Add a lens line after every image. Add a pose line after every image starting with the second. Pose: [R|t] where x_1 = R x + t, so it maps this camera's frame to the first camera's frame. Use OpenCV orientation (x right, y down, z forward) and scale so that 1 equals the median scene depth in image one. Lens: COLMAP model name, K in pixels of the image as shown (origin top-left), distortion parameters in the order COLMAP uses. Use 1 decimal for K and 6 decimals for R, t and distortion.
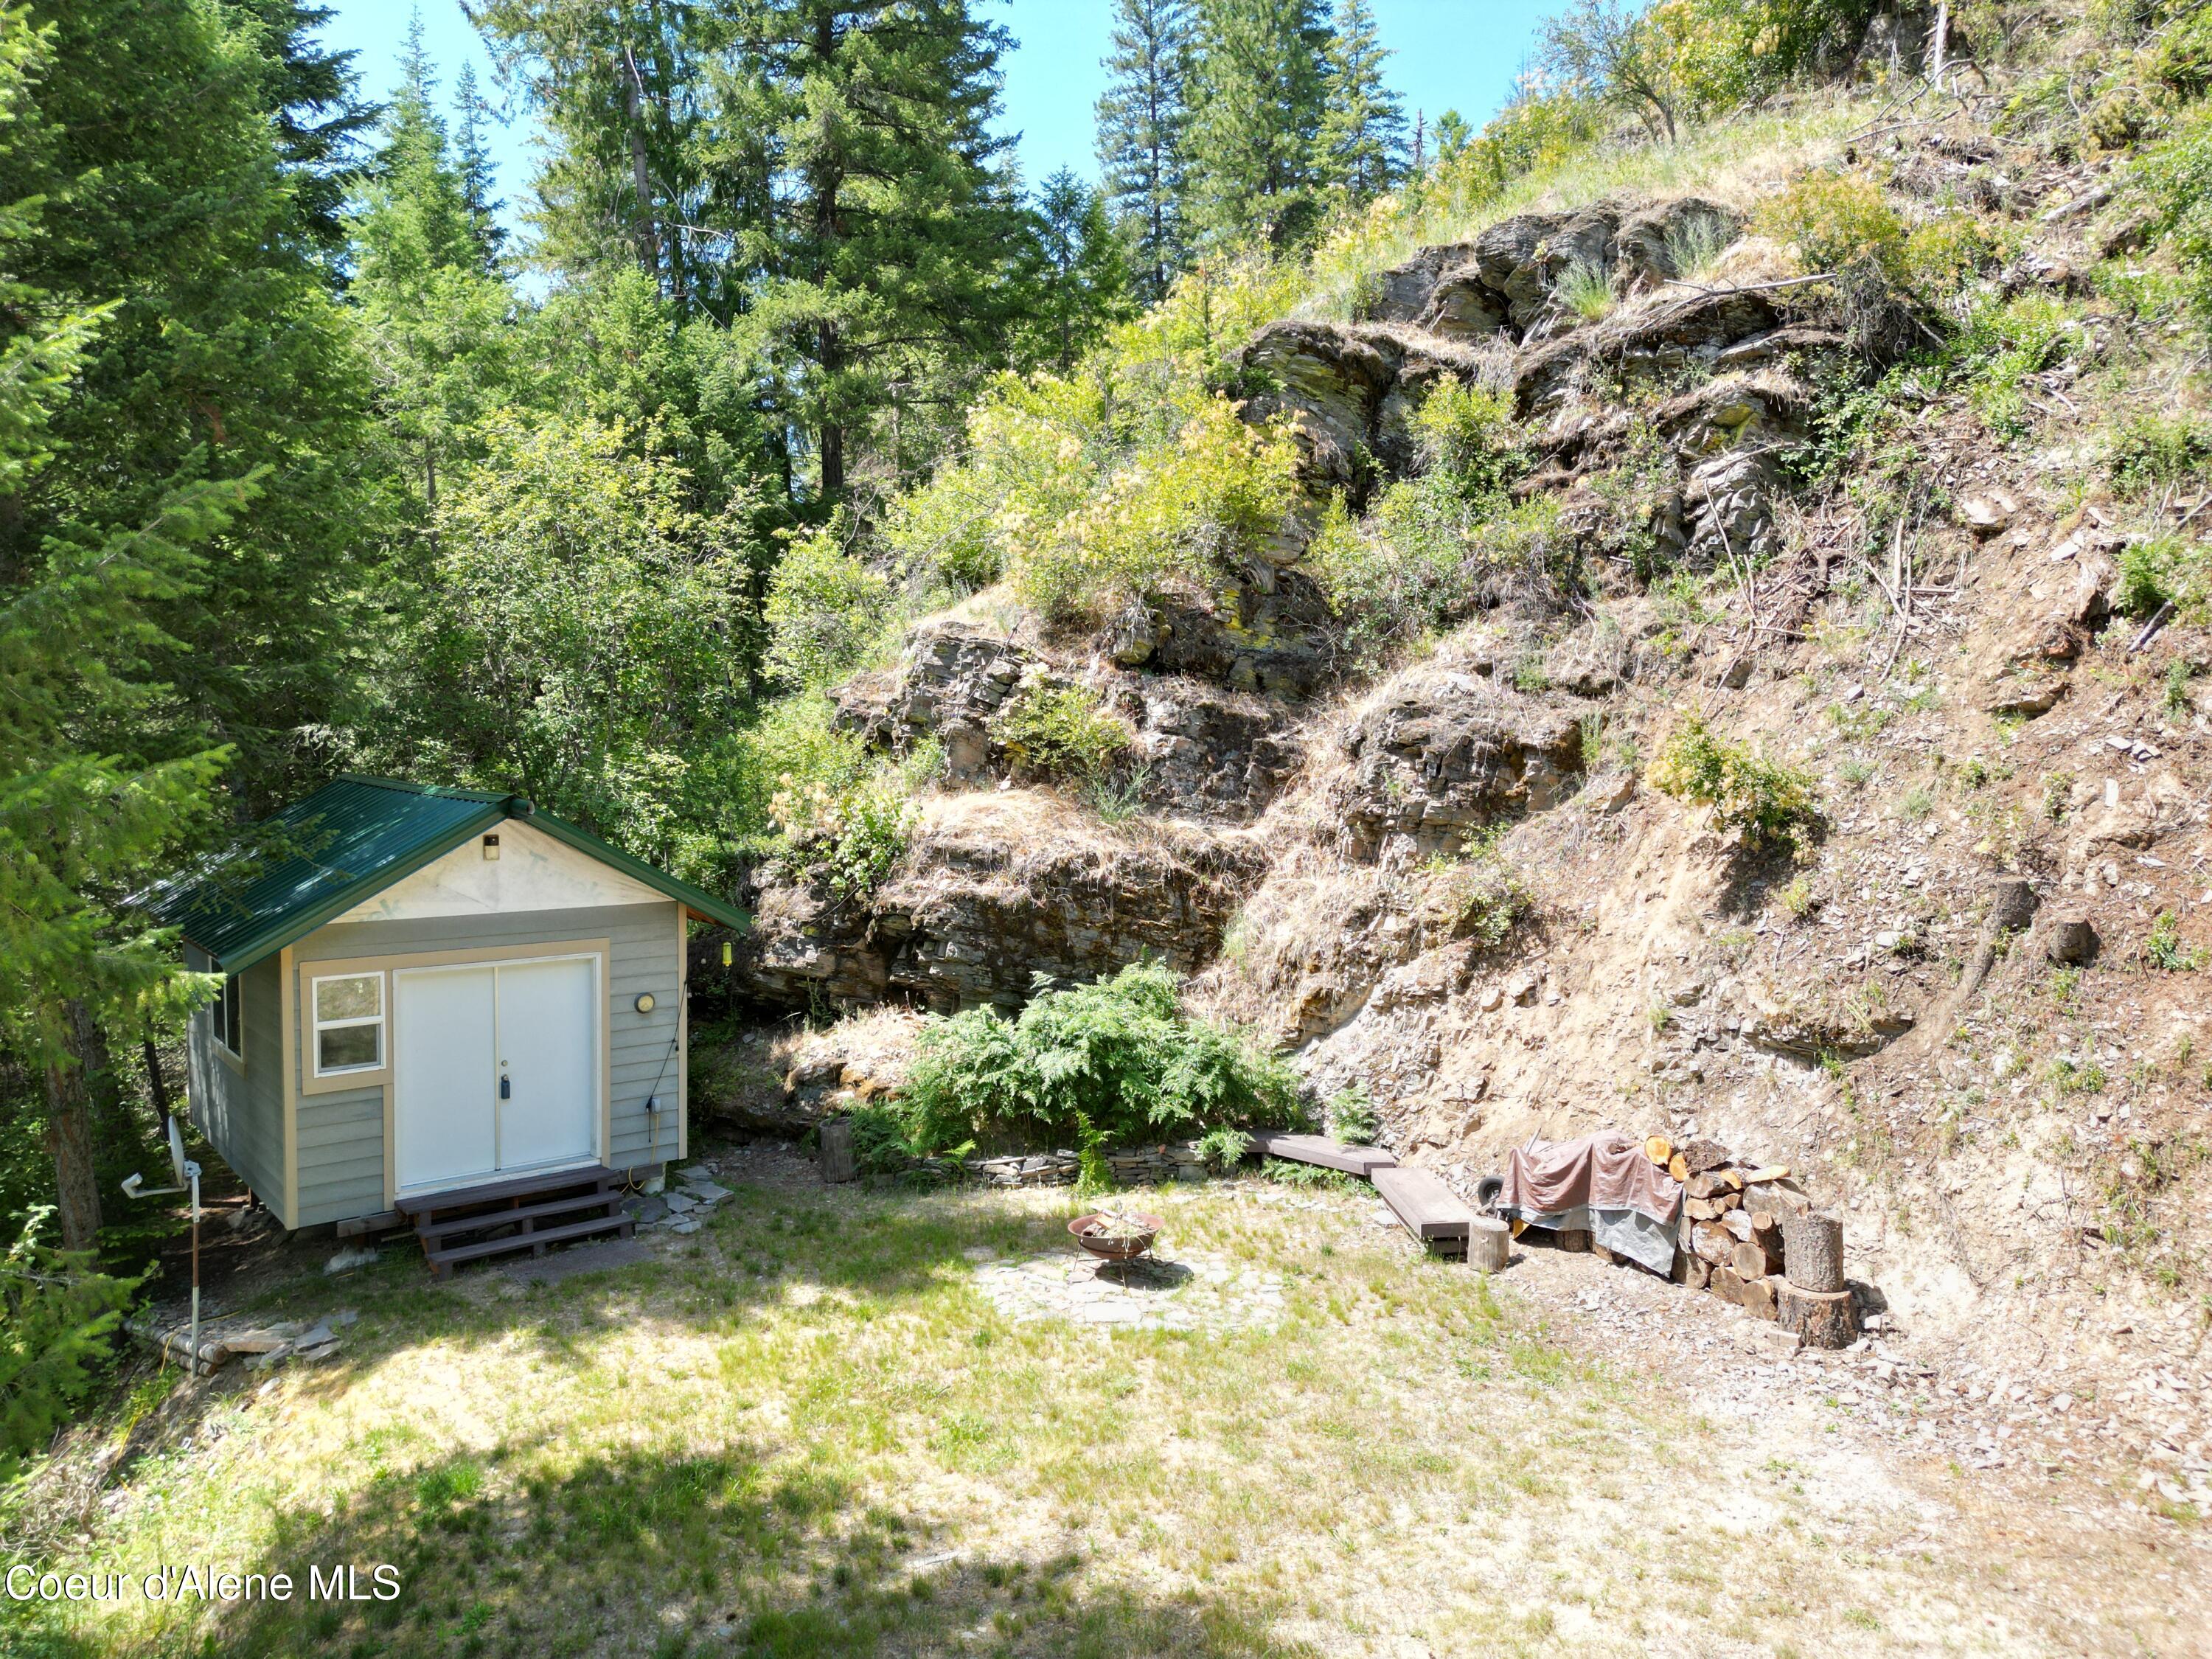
lens RADIAL K [[1549.0, 0, 1085.4], [0, 1549.0, 820.6], [0, 0, 1]] dist [0.065652, -0.060700]
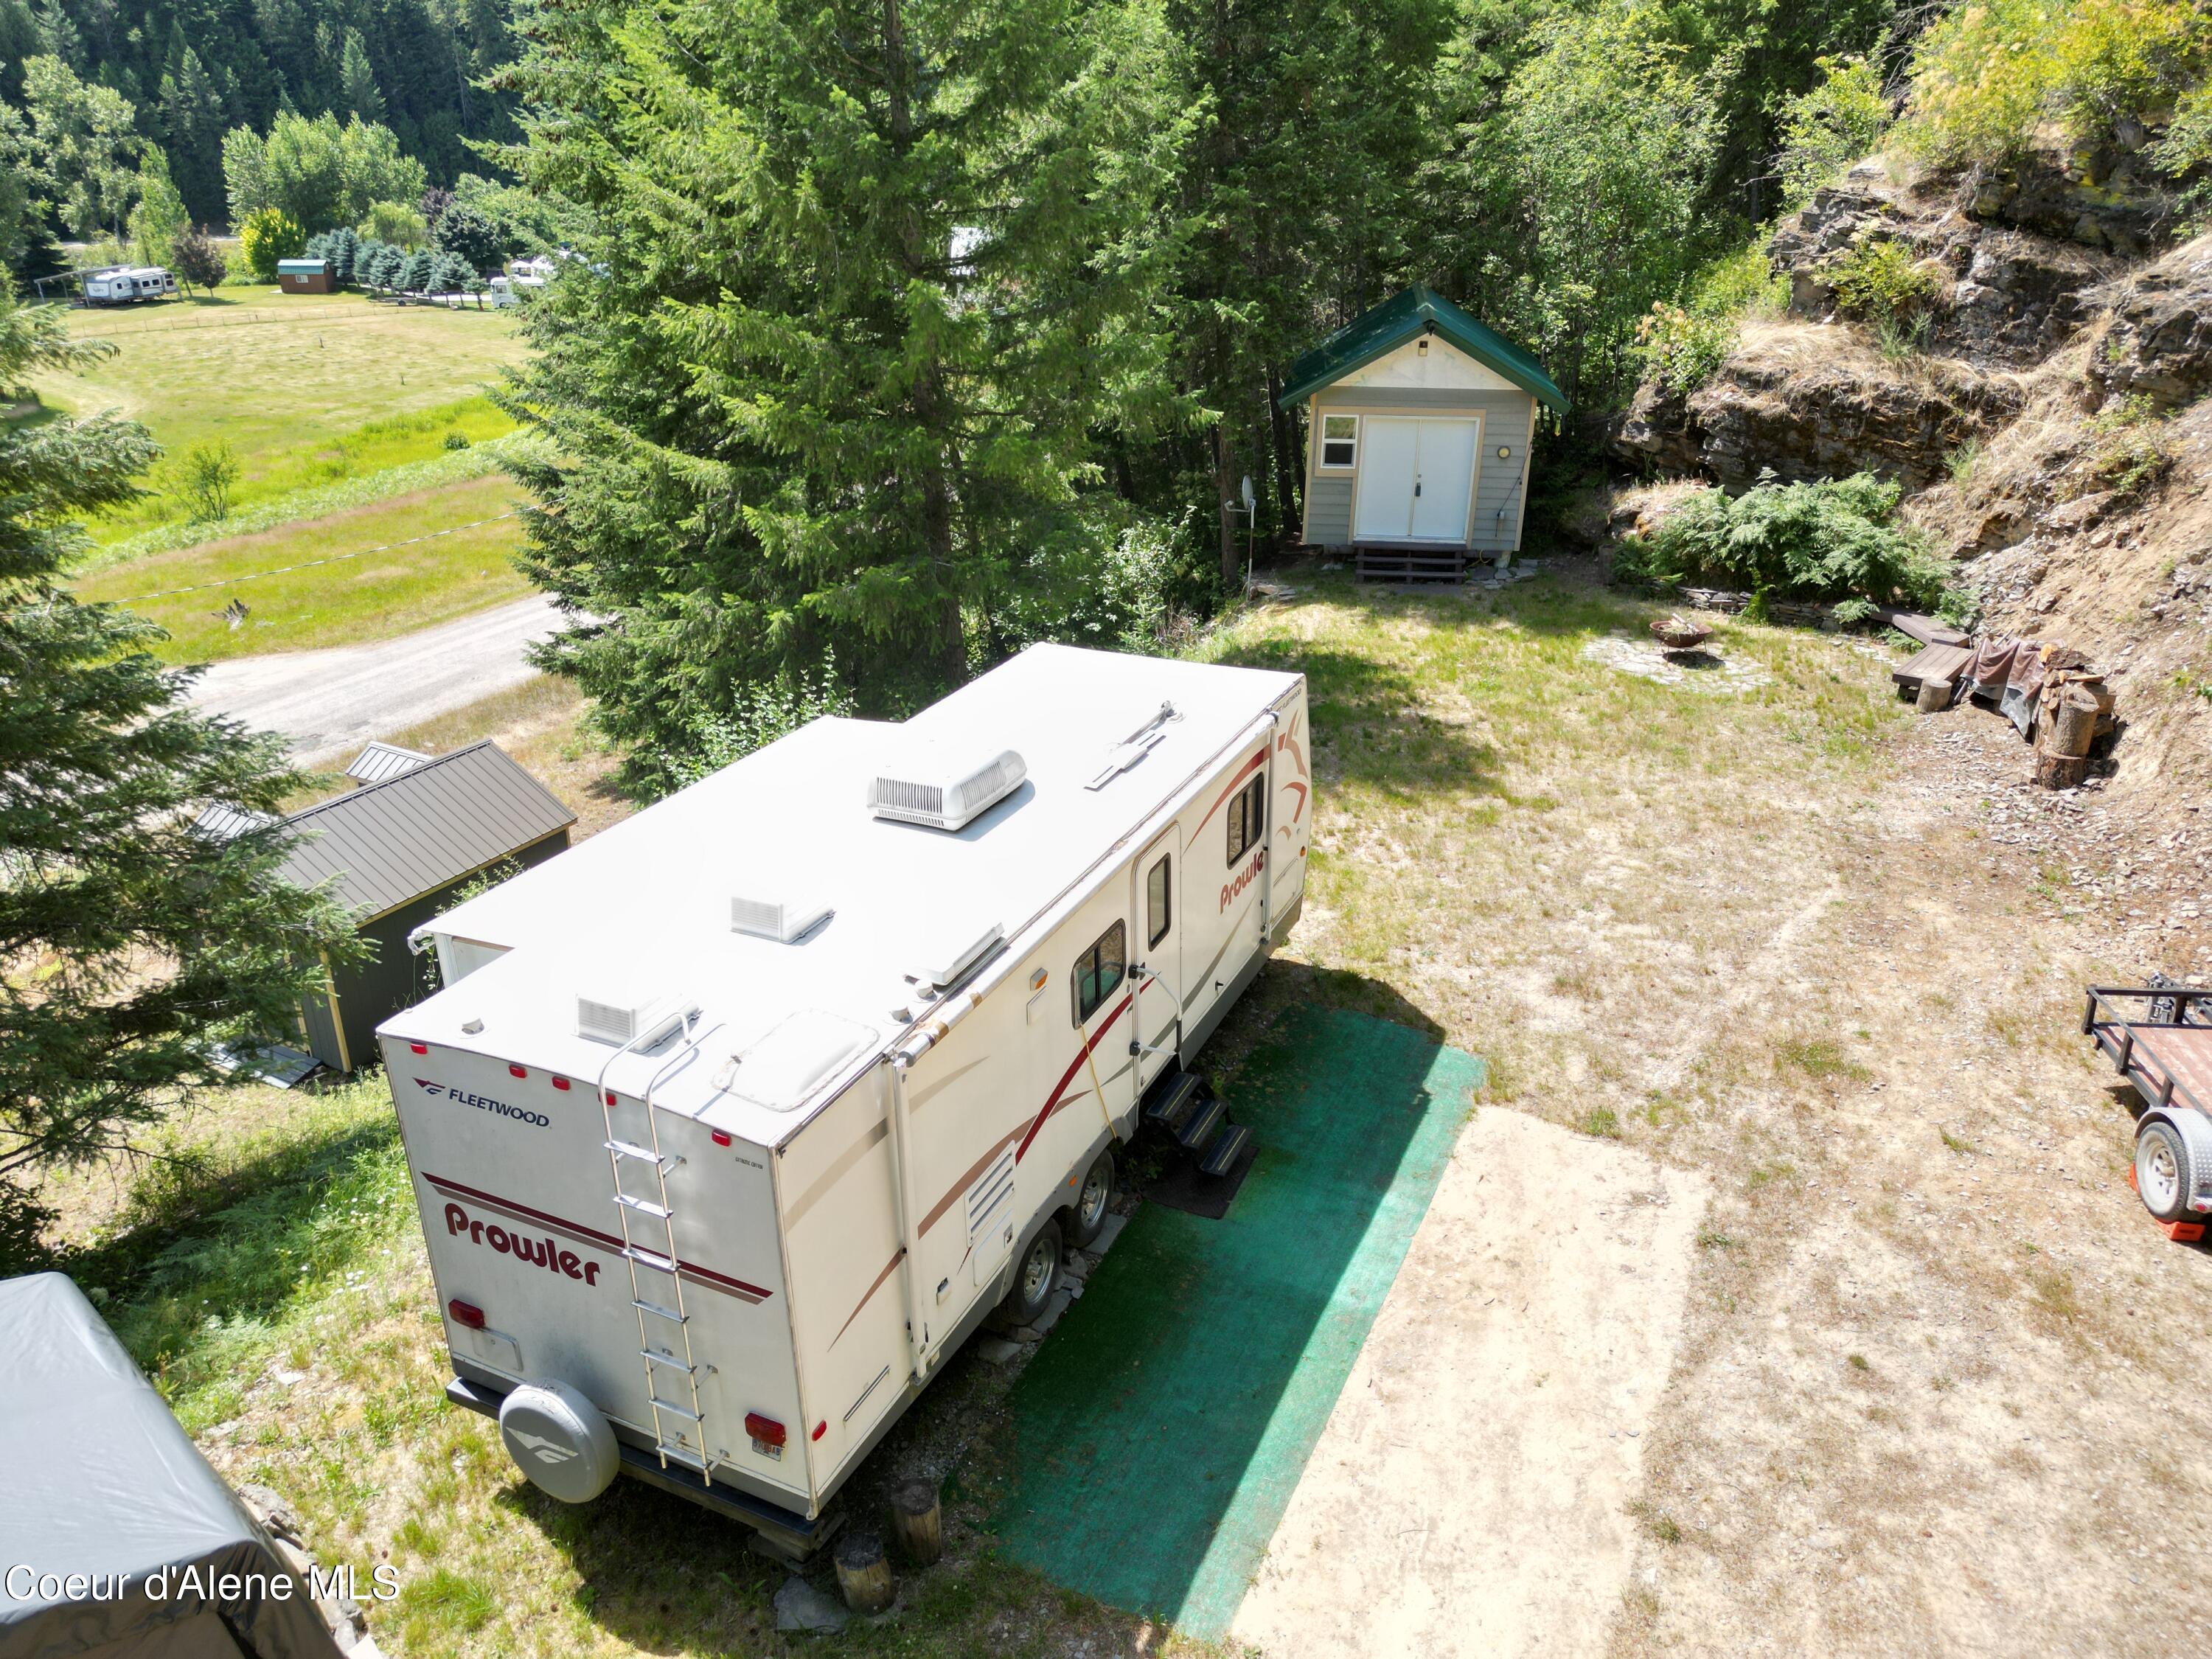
lens RADIAL K [[1549.0, 0, 1103.8], [0, 1549.0, 831.2], [0, 0, 1]] dist [0.065652, -0.060700]
pose [[0.680435, 0.298847, -0.669103, 0.593533], [-0.042174, 0.927523, 0.371378, -0.096914], [0.731594, -0.224480, 0.643723, -0.422662]]
